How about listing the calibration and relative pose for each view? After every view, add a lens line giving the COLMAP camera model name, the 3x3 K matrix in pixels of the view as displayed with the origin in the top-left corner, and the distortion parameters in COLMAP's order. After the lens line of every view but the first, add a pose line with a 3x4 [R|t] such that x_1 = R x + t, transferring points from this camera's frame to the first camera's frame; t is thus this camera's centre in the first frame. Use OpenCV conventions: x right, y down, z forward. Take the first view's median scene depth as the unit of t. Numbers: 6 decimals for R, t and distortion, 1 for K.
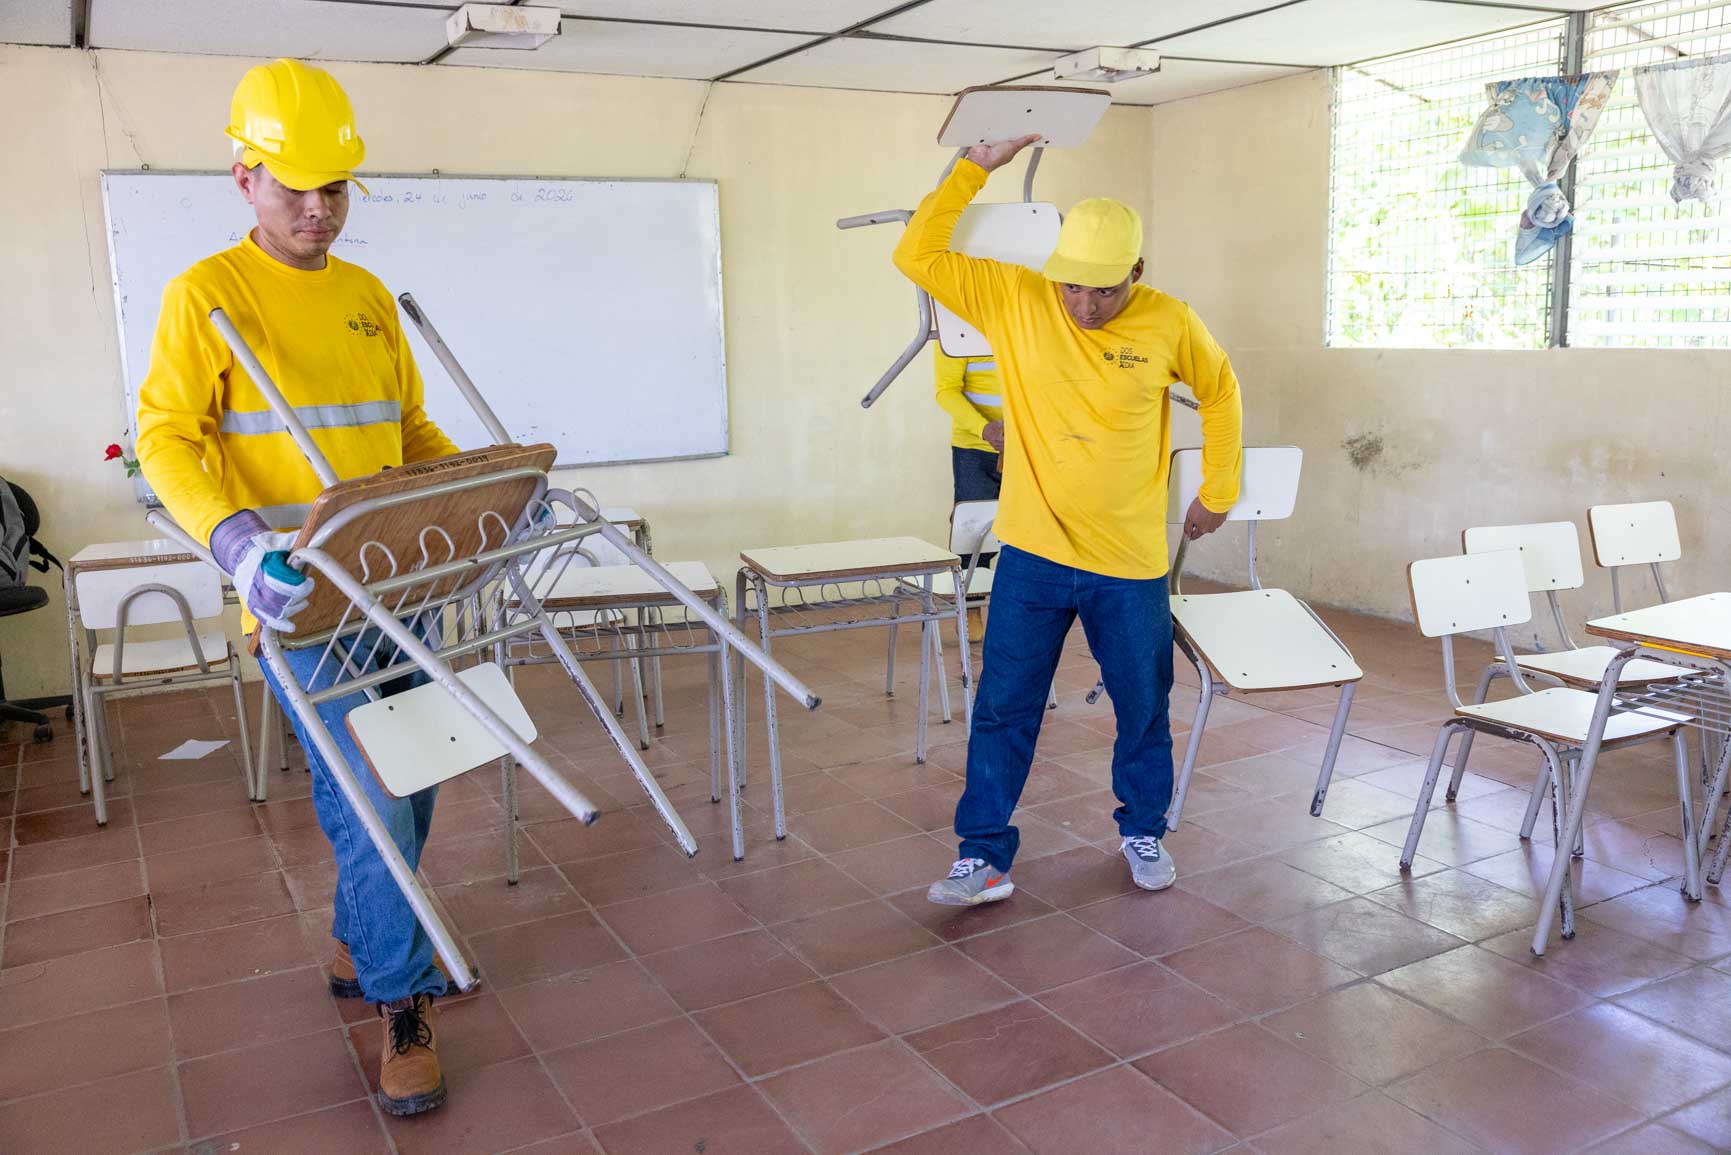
lens RADIAL K [[1465.7, 0, 865.5], [0, 1465.7, 577.5], [0, 0, 1]] dist [-0.006154, 0.011412]
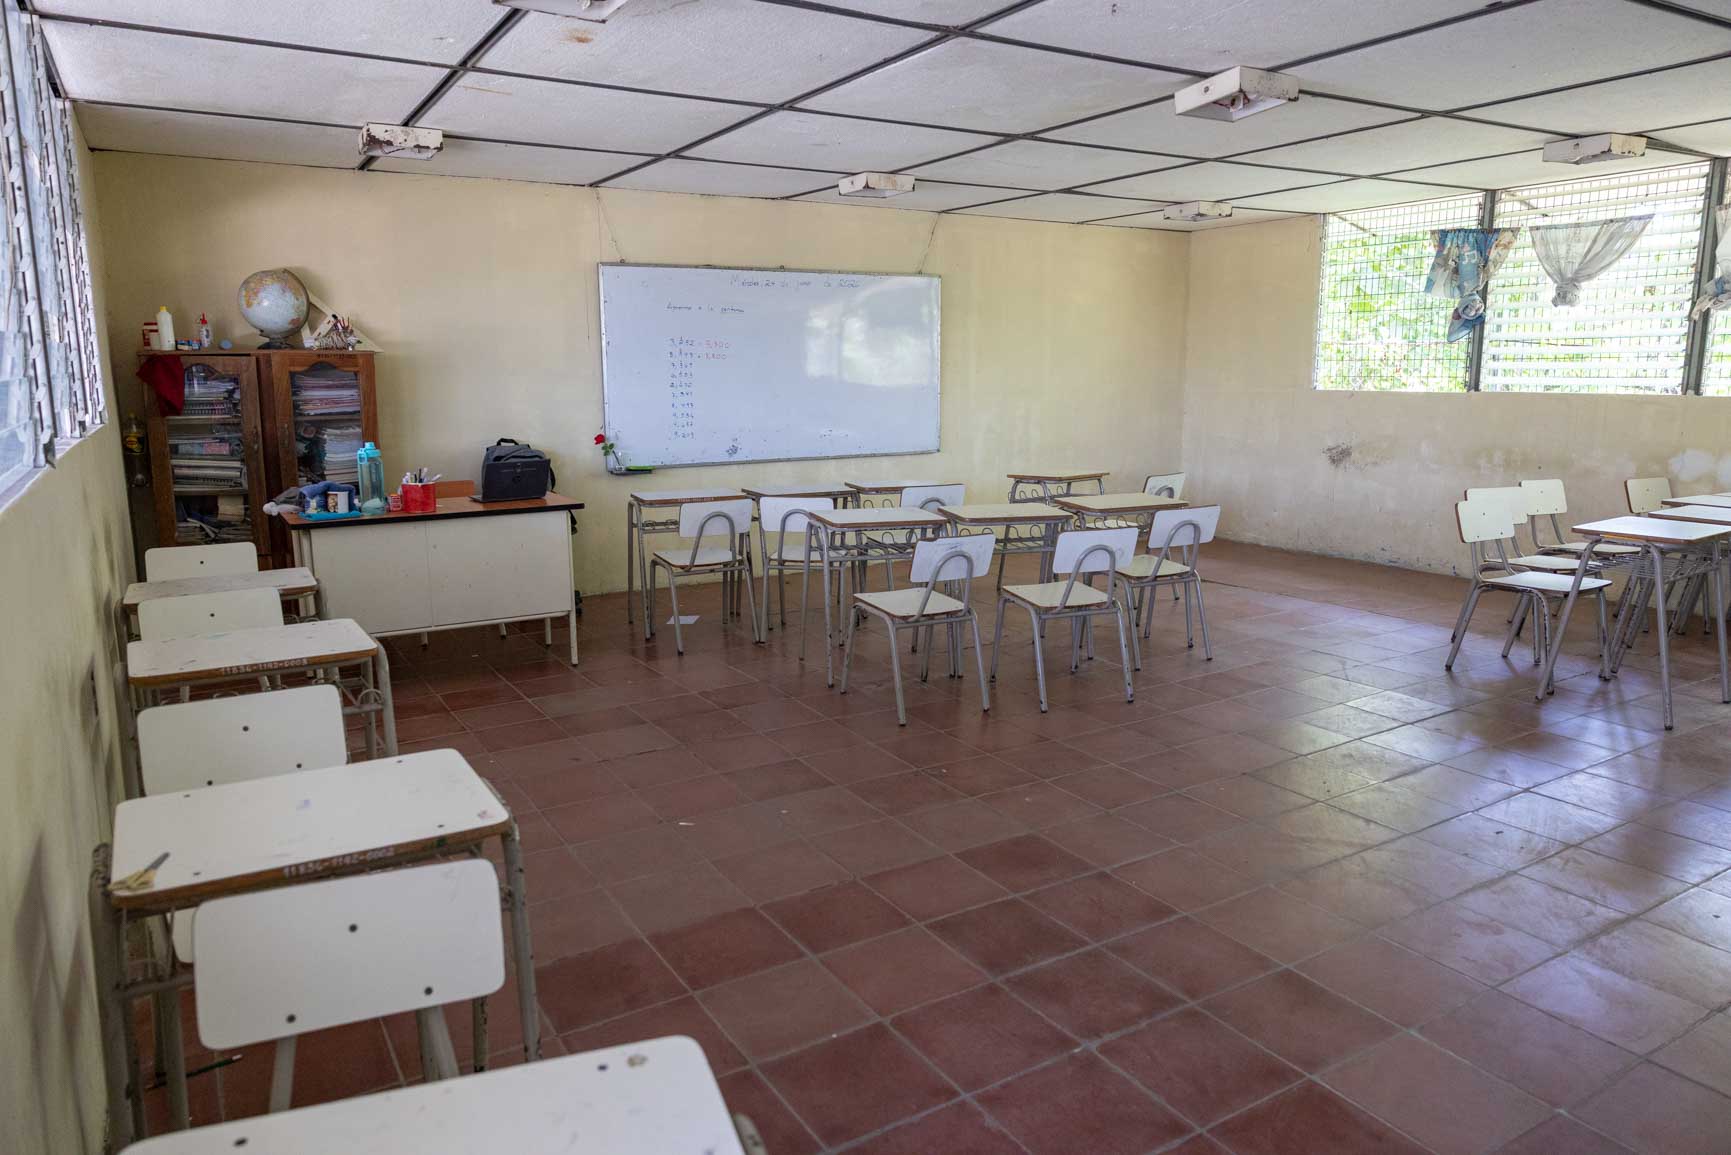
lens RADIAL K [[1141.4, 0, 865.5], [0, 1141.4, 577.5], [0, 0, 1]] dist [0.001808, -0.003706]
pose [[0.998255, 0.009462, 0.058280, -0.292452], [-0.009829, 0.999934, 0.006015, 0.053443], [-0.058219, -0.006578, 0.998282, -0.255871]]
